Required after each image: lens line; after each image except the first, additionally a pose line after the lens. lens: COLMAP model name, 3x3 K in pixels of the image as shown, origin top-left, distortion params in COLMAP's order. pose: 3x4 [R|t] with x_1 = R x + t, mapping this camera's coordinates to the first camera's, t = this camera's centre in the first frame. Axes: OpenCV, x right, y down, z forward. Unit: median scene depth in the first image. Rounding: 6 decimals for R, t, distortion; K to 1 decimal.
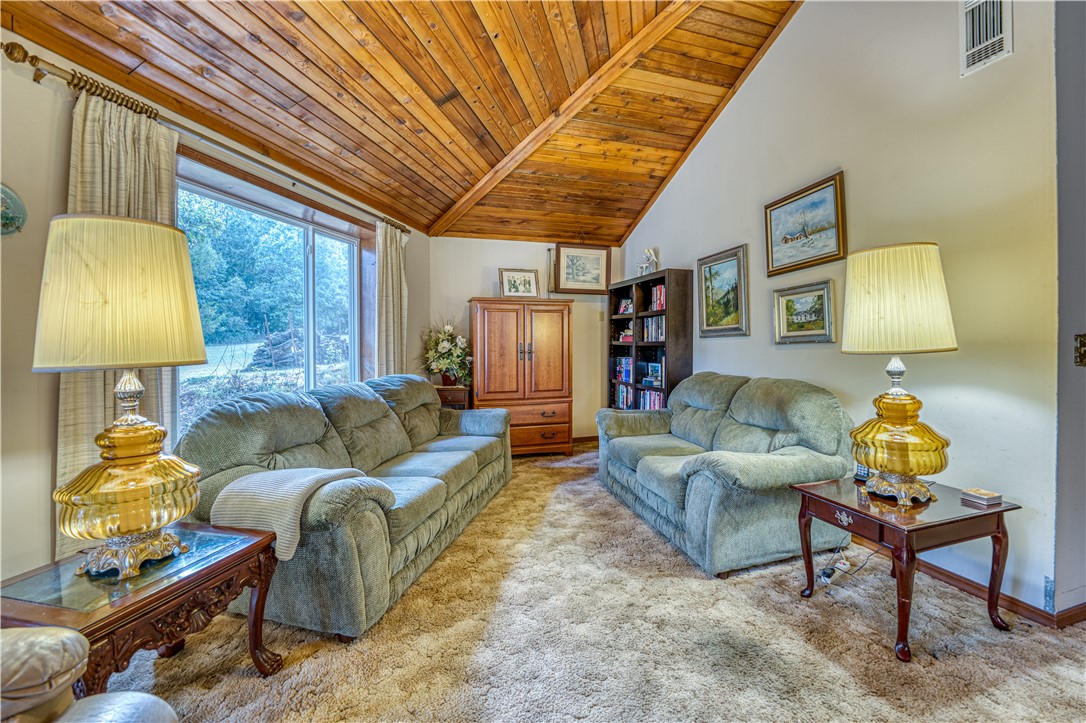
lens RADIAL K [[443.8, 0, 545.4], [0, 443.8, 346.5], [0, 0, 1]] dist [-0.025438, -0.000065]
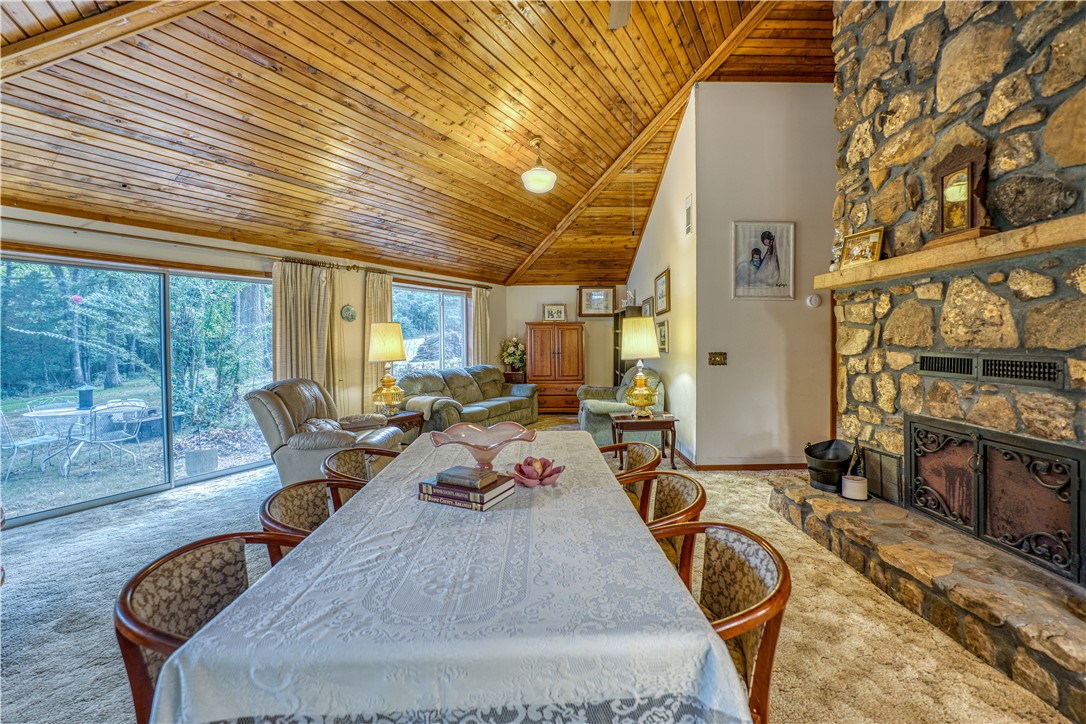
lens RADIAL K [[443.8, 0, 545.4], [0, 443.8, 347.0], [0, 0, 1]] dist [-0.025438, -0.000065]
pose [[0.954020, 0.006674, -0.299670, 0.441443], [-0.002019, 0.999872, 0.015842, -0.039727], [0.299737, -0.014508, 0.953912, -0.668546]]
